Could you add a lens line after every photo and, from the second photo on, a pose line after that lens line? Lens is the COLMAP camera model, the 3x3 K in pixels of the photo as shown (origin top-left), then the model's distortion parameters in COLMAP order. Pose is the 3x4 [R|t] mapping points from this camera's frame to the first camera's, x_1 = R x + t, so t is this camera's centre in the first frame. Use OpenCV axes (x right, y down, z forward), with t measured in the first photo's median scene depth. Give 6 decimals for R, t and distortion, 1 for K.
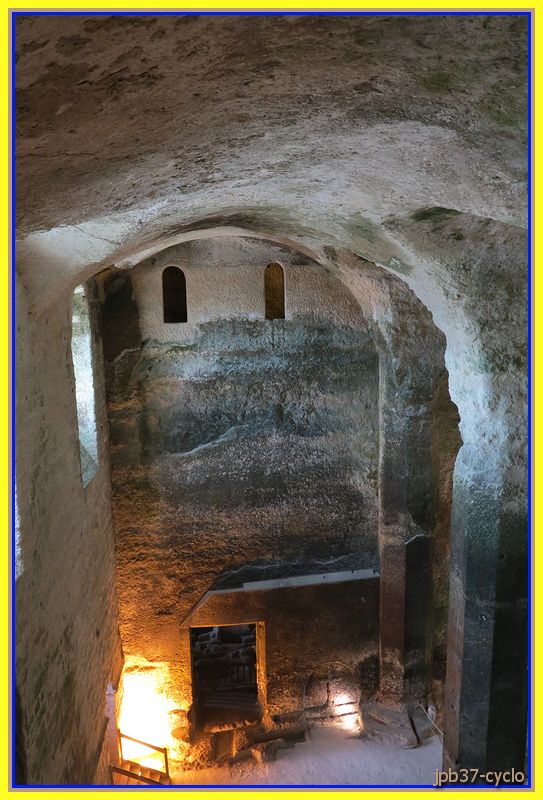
lens RADIAL K [[647.1, 0, 272.2], [0, 647.1, 399.9], [0, 0, 1]] dist [-0.050918, 0.003409]
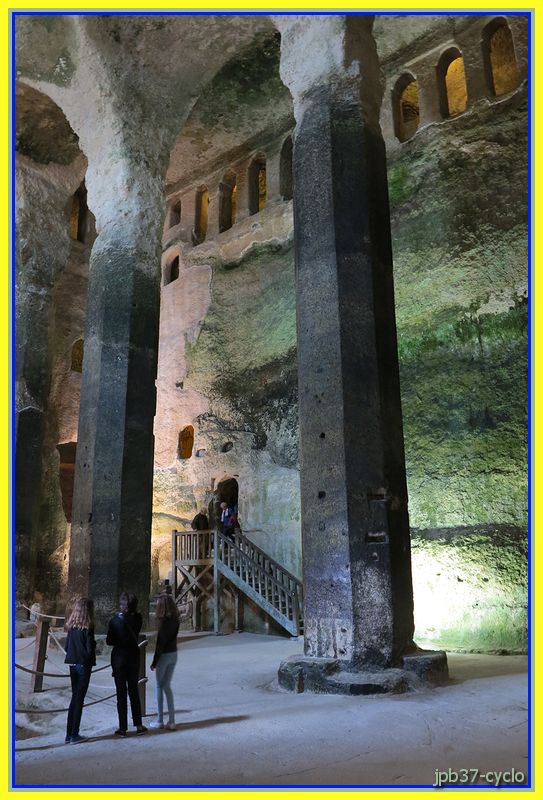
lens RADIAL K [[647.1, 0, 272.4], [0, 647.1, 399.2], [0, 0, 1]] dist [-0.050918, 0.003409]
pose [[0.778852, 0.168469, 0.604159, -0.123499], [0.092793, 0.921701, -0.376639, 0.849693], [-0.620306, 0.349407, 0.702236, 0.078457]]
